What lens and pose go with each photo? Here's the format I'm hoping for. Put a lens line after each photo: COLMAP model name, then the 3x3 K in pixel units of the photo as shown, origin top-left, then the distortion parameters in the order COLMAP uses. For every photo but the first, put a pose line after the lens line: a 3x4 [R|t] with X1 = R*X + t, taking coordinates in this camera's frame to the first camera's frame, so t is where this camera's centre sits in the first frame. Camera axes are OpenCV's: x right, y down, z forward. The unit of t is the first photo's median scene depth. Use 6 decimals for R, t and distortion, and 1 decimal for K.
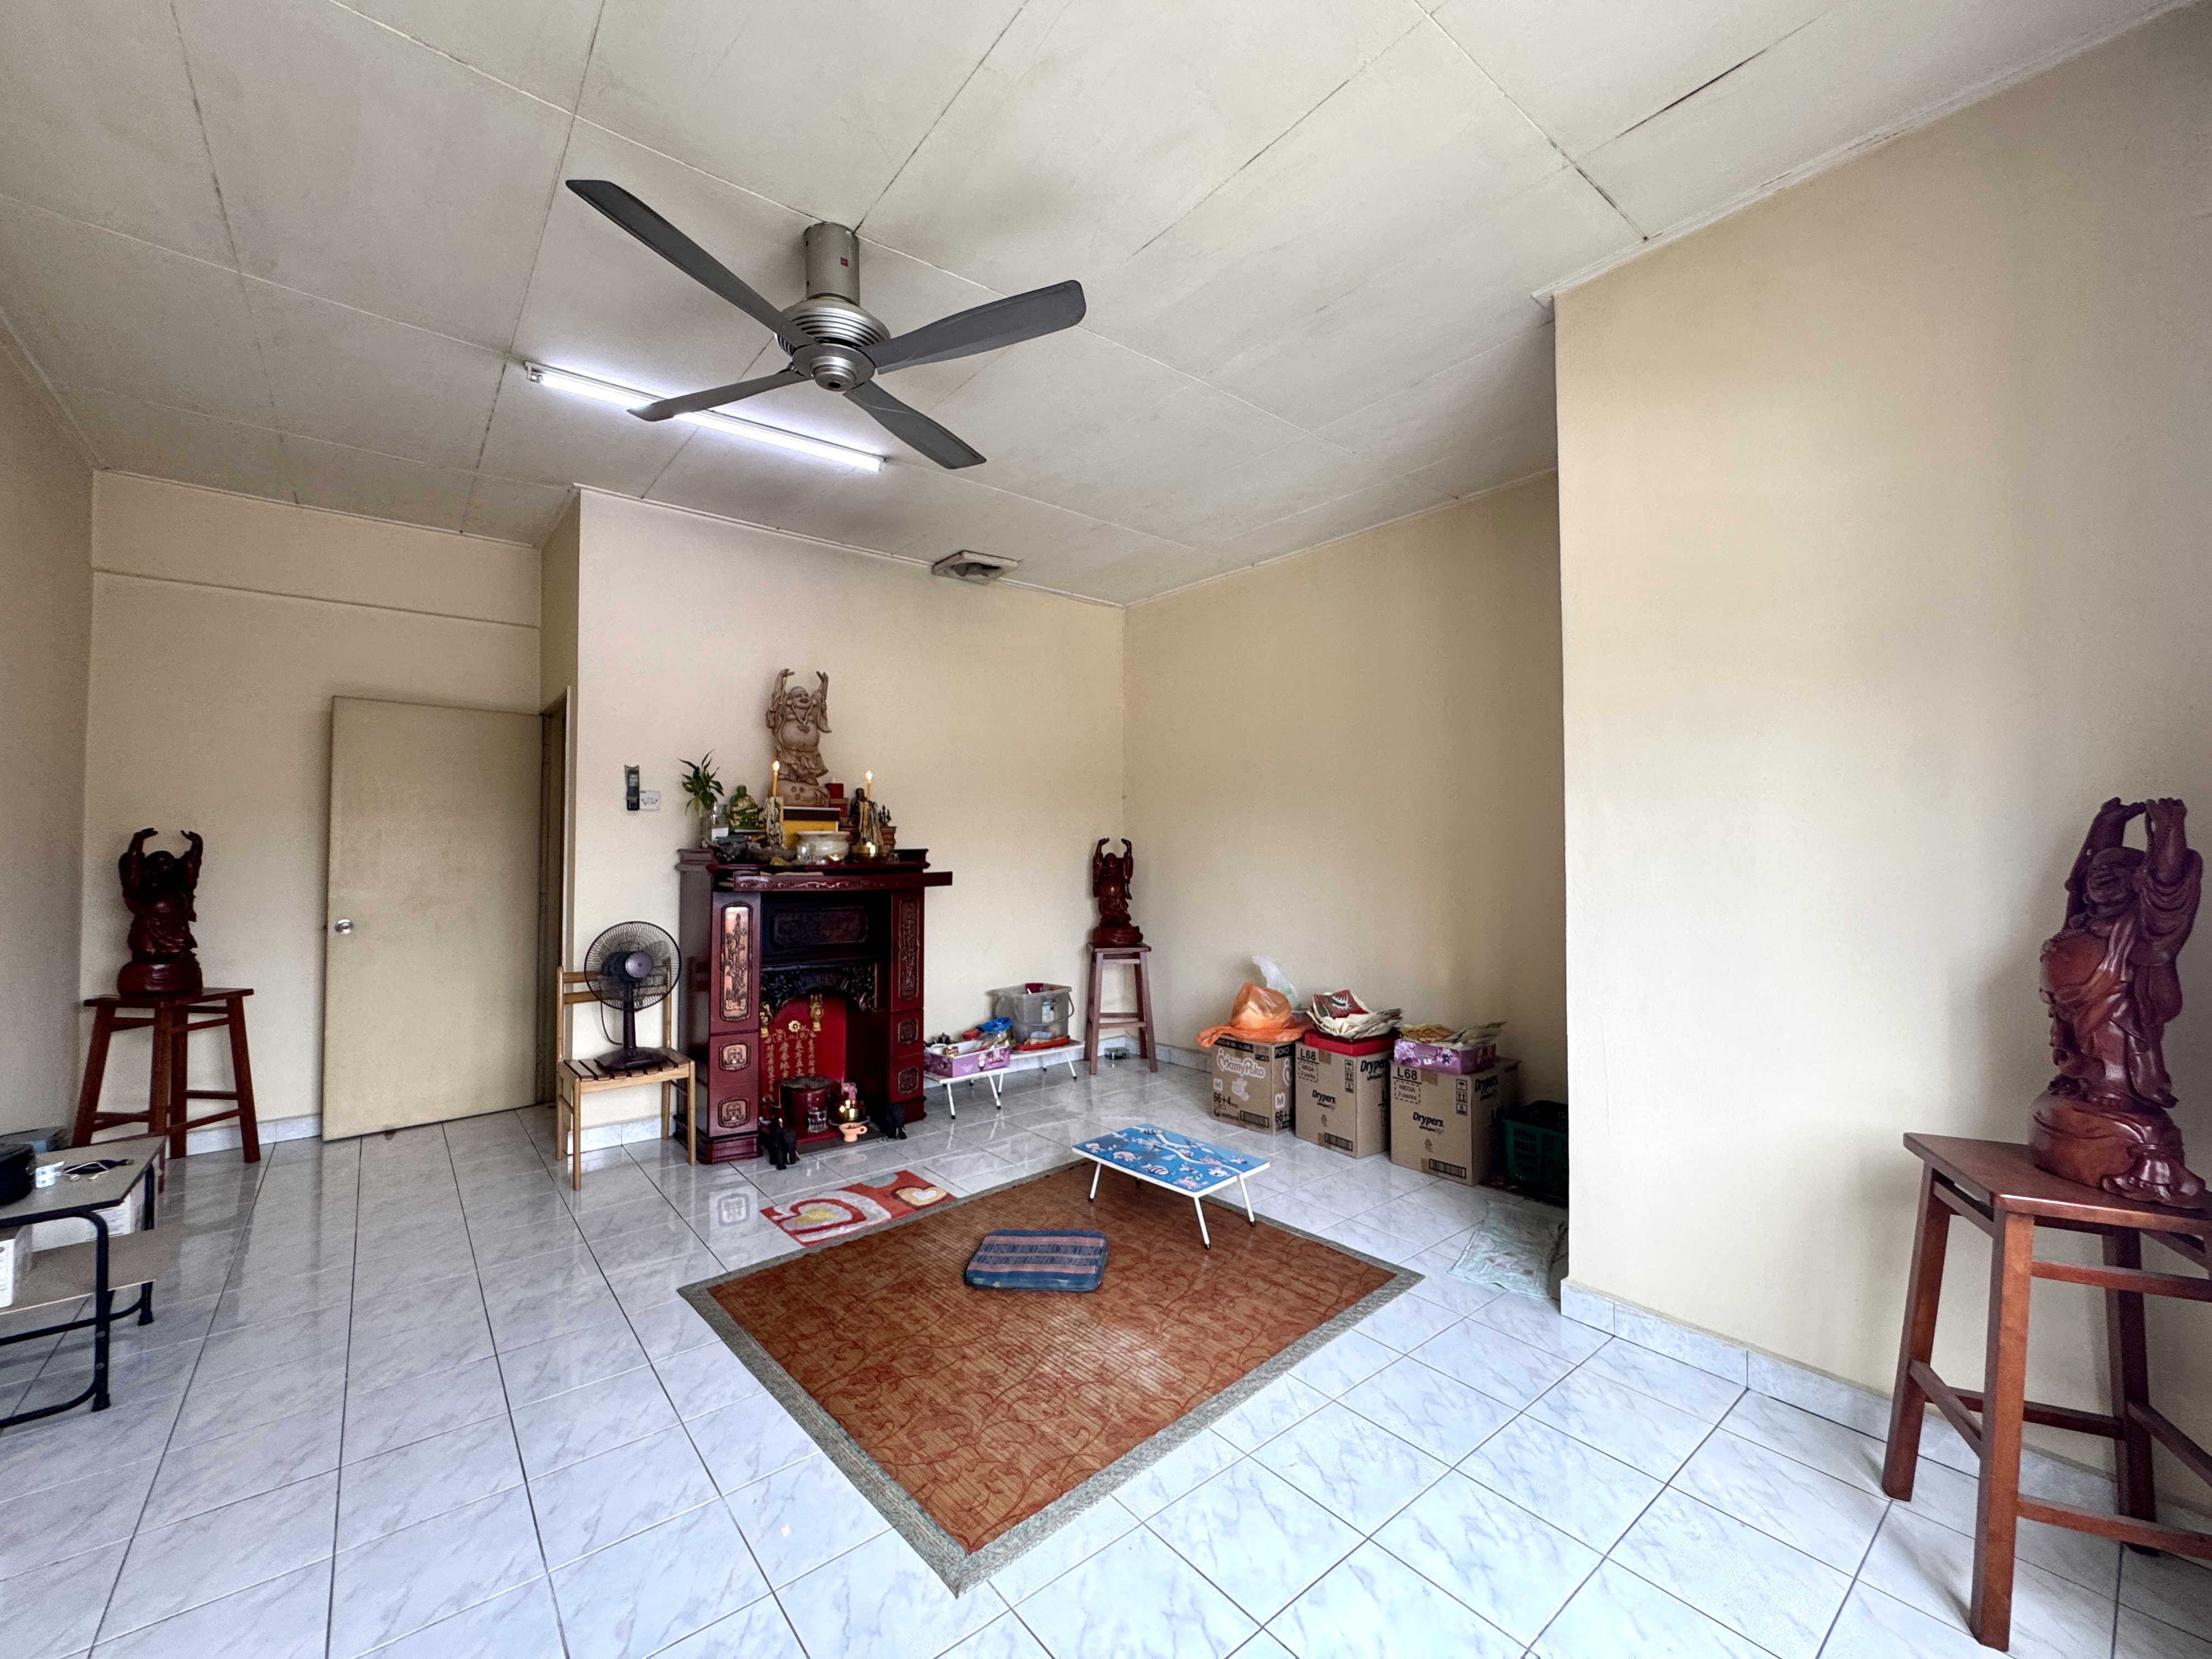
lens RADIAL K [[890.3, 0, 1097.3], [0, 890.3, 827.9], [0, 0, 1]] dist [0.000627, 0.000328]
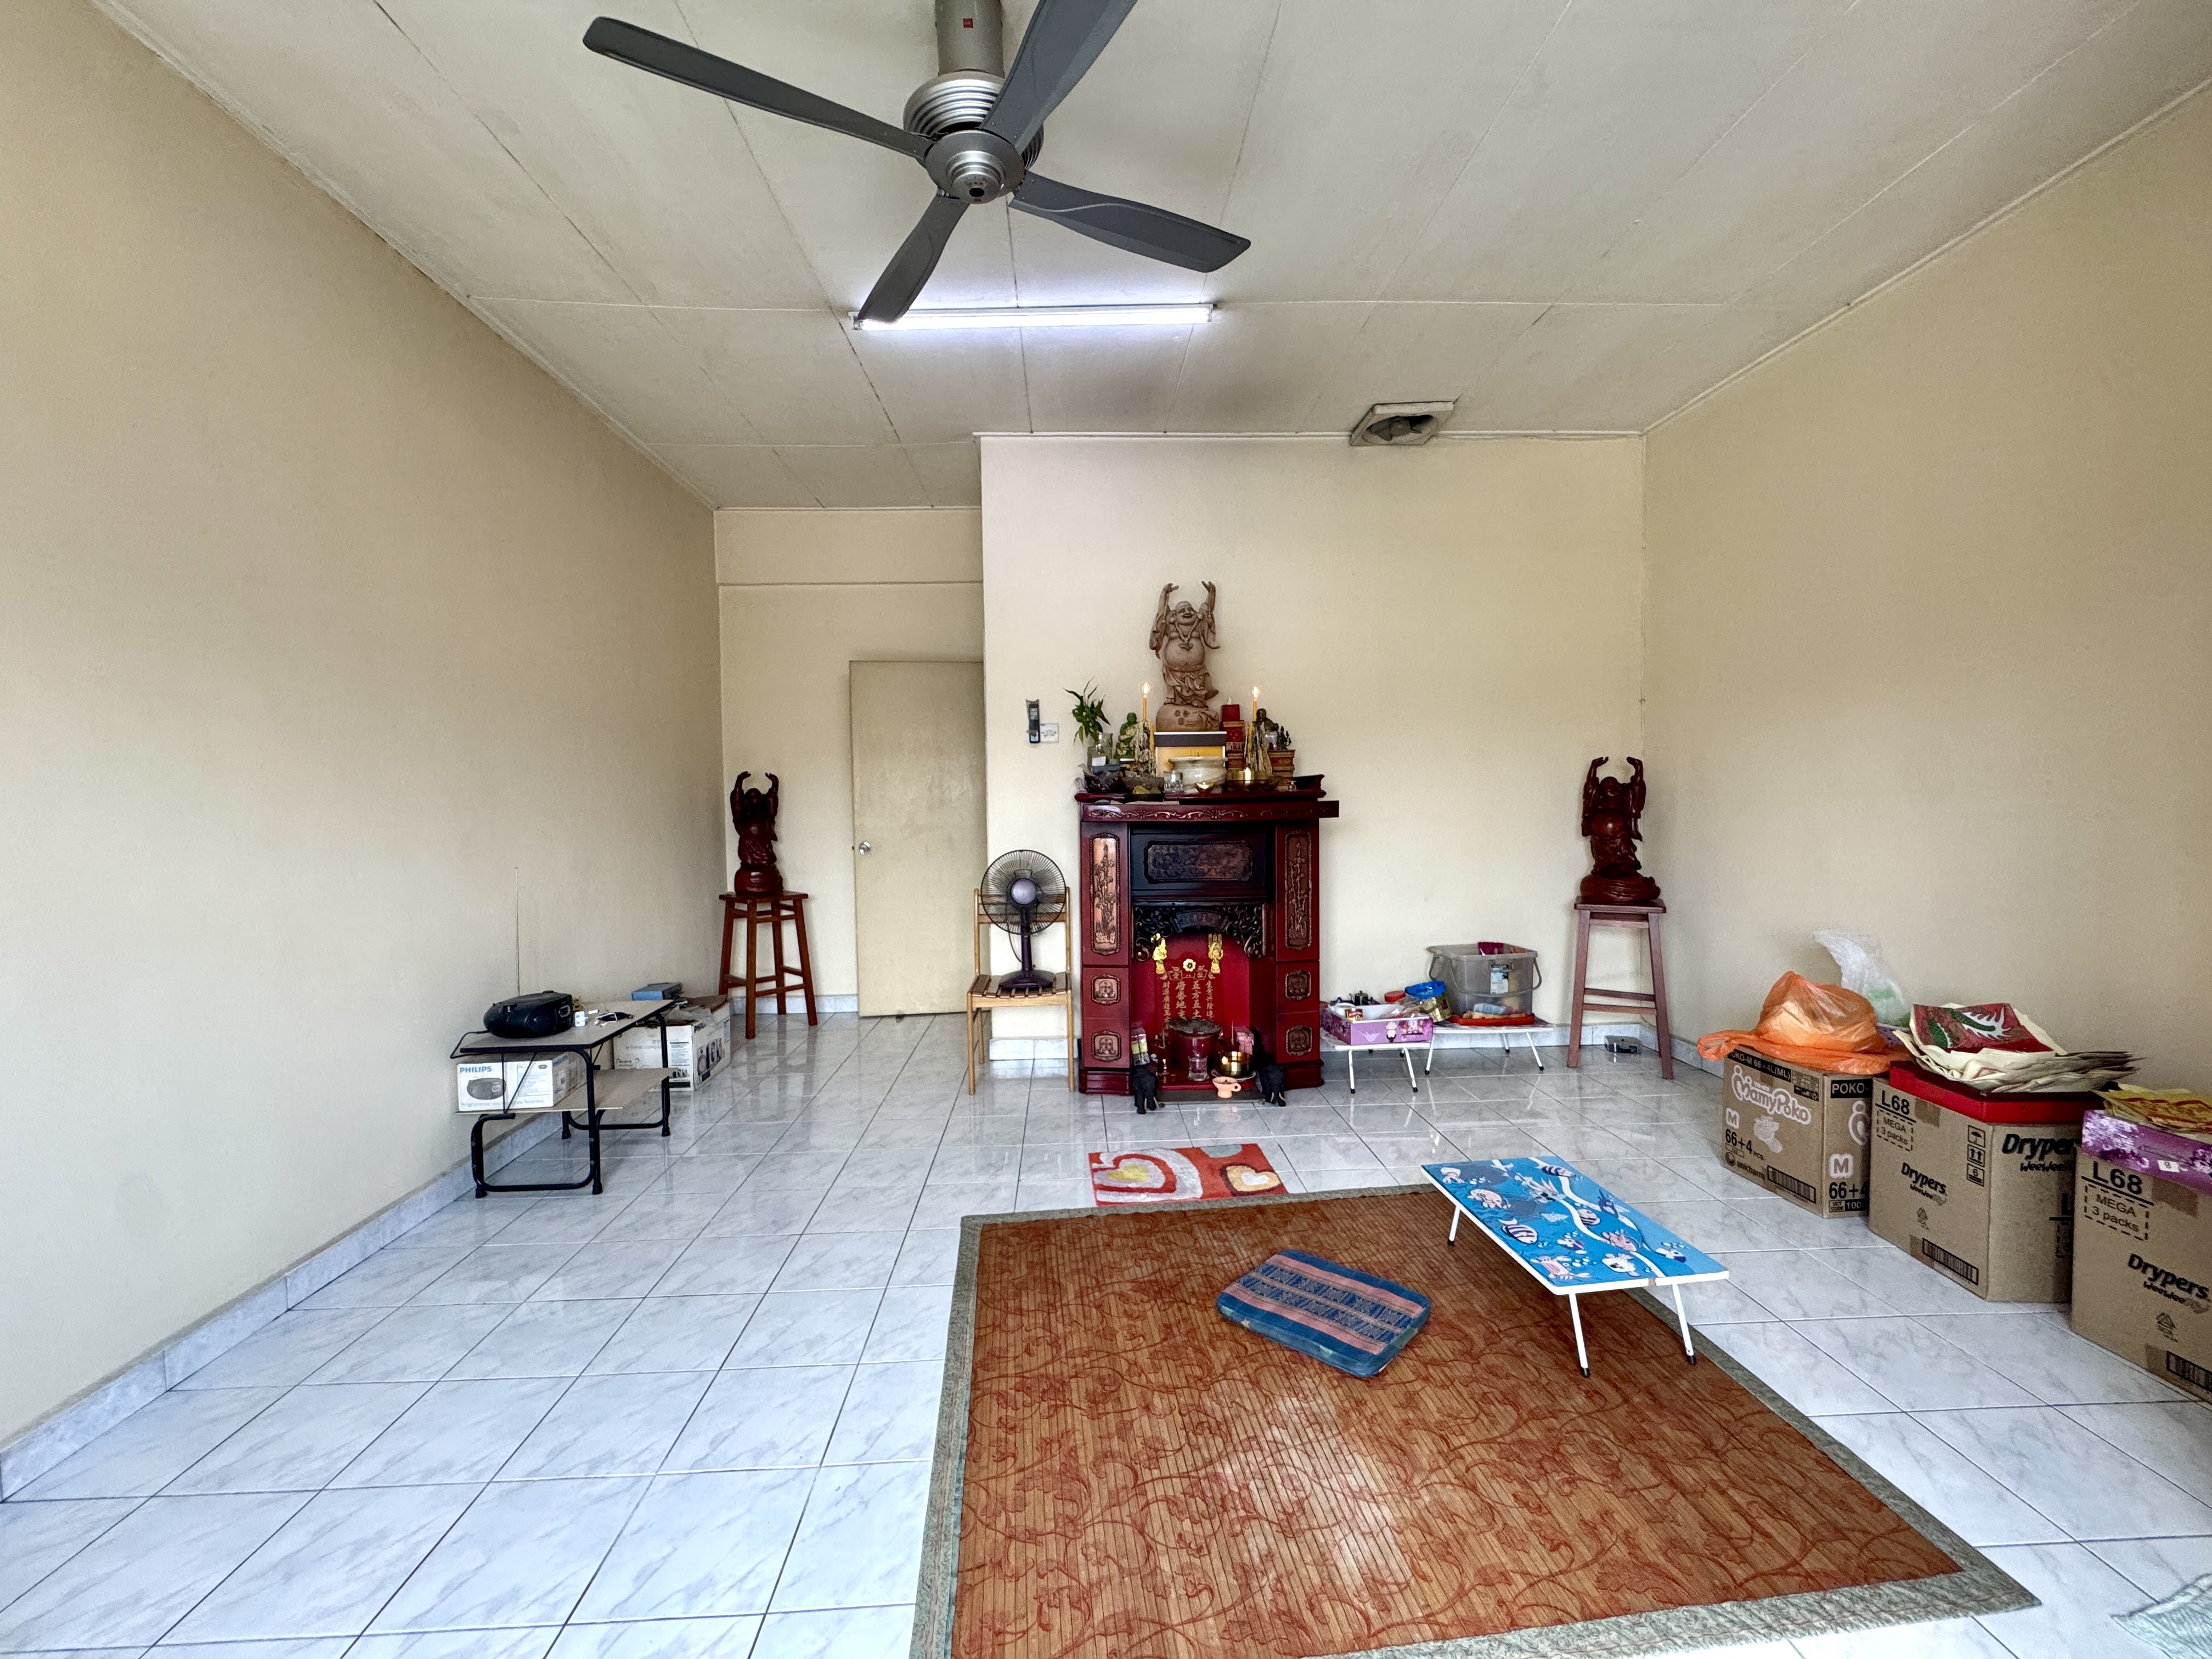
lens RADIAL K [[885.8, 0, 1103.4], [0, 885.8, 827.3], [0, 0, 1]] dist [-0.004143, 0.000885]
pose [[0.802584, 0.011259, -0.596432, 0.166715], [0.029279, 0.997873, 0.058236, 0.021339], [0.595820, -0.064202, 0.800548, 0.228824]]
